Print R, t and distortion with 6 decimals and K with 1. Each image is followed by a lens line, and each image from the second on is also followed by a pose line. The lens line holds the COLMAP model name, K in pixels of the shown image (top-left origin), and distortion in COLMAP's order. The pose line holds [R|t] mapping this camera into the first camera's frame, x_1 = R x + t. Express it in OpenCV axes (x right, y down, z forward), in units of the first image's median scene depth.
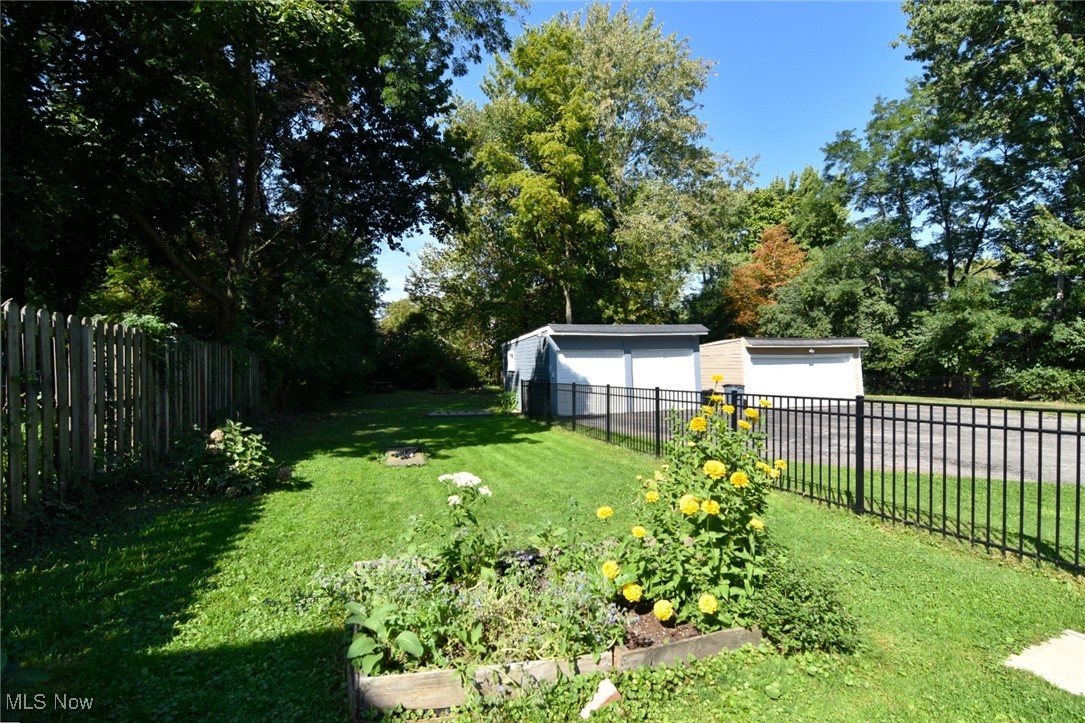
lens RADIAL K [[529.3, 0, 542.5], [0, 529.3, 361.5], [0, 0, 1]] dist [-0.022091, -0.014213]
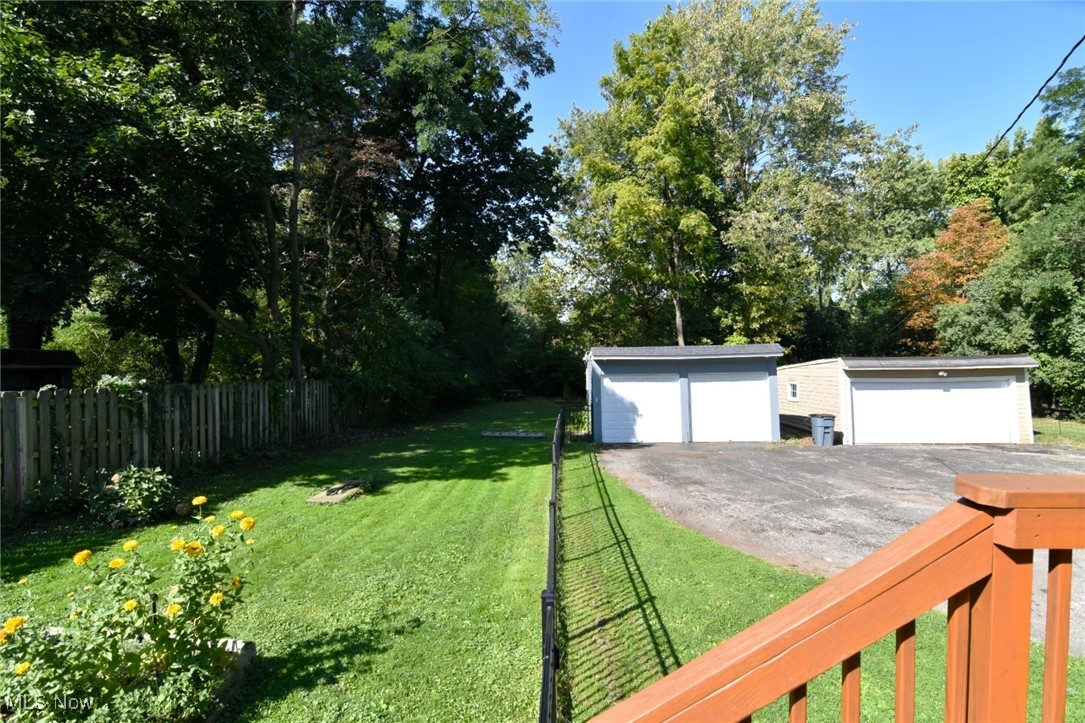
lens RADIAL K [[530.8, 0, 545.2], [0, 530.8, 362.3], [0, 0, 1]] dist [-0.004079, -0.013507]
pose [[0.935657, 0.001961, -0.352905, 0.172018], [0.000624, 0.999974, 0.007211, -0.031916], [0.352909, -0.006967, 0.935632, 0.035856]]
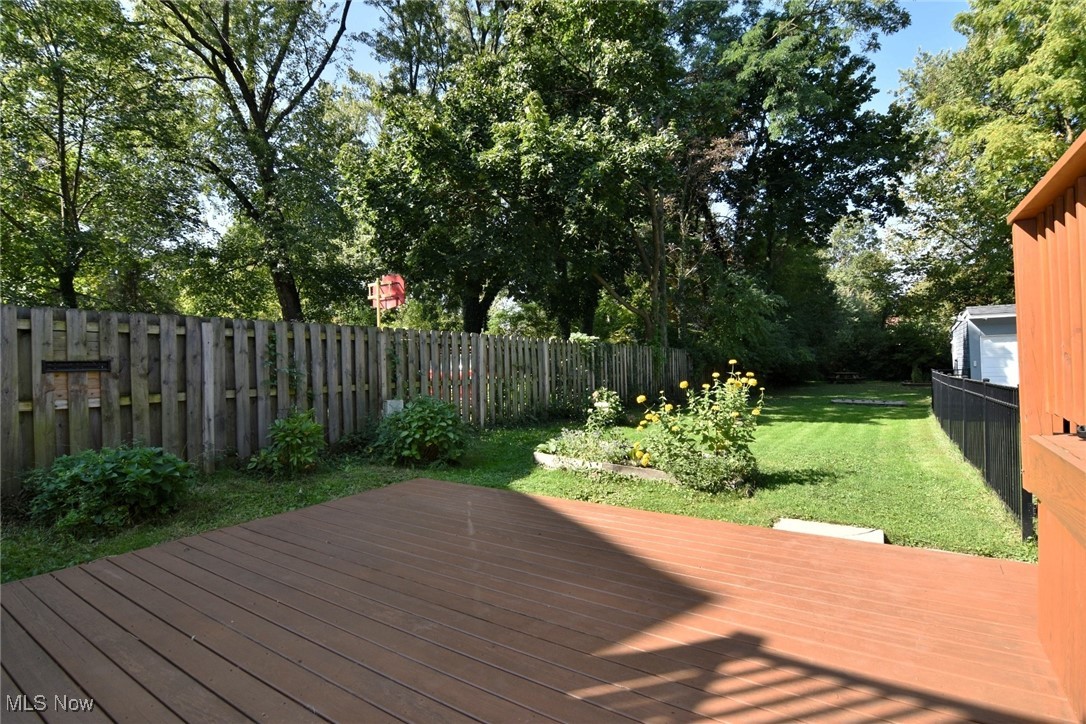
lens RADIAL K [[524.2, 0, 543.0], [0, 524.2, 362.0], [0, 0, 1]] dist [-0.002109, -0.013976]
pose [[0.608017, -0.007171, -0.793892, 0.171509], [0.021484, 0.999742, 0.007423, 0.000241], [0.793633, -0.021569, 0.608014, -0.072293]]
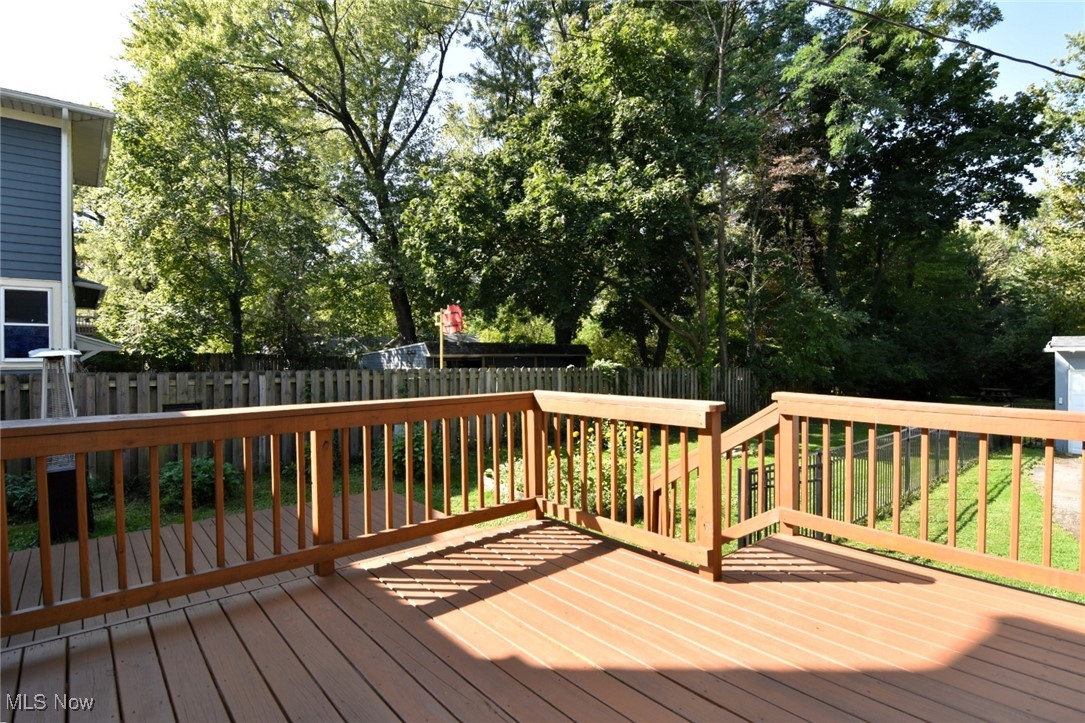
lens RADIAL K [[540.6, 0, 542.5], [0, 540.6, 361.5], [0, 0, 1]] dist [0.003628, -0.021460]
pose [[0.373425, 0.019967, -0.927446, 0.294768], [0.001474, 0.999754, 0.022118, -0.032832], [0.927659, -0.009626, 0.373304, -0.014809]]
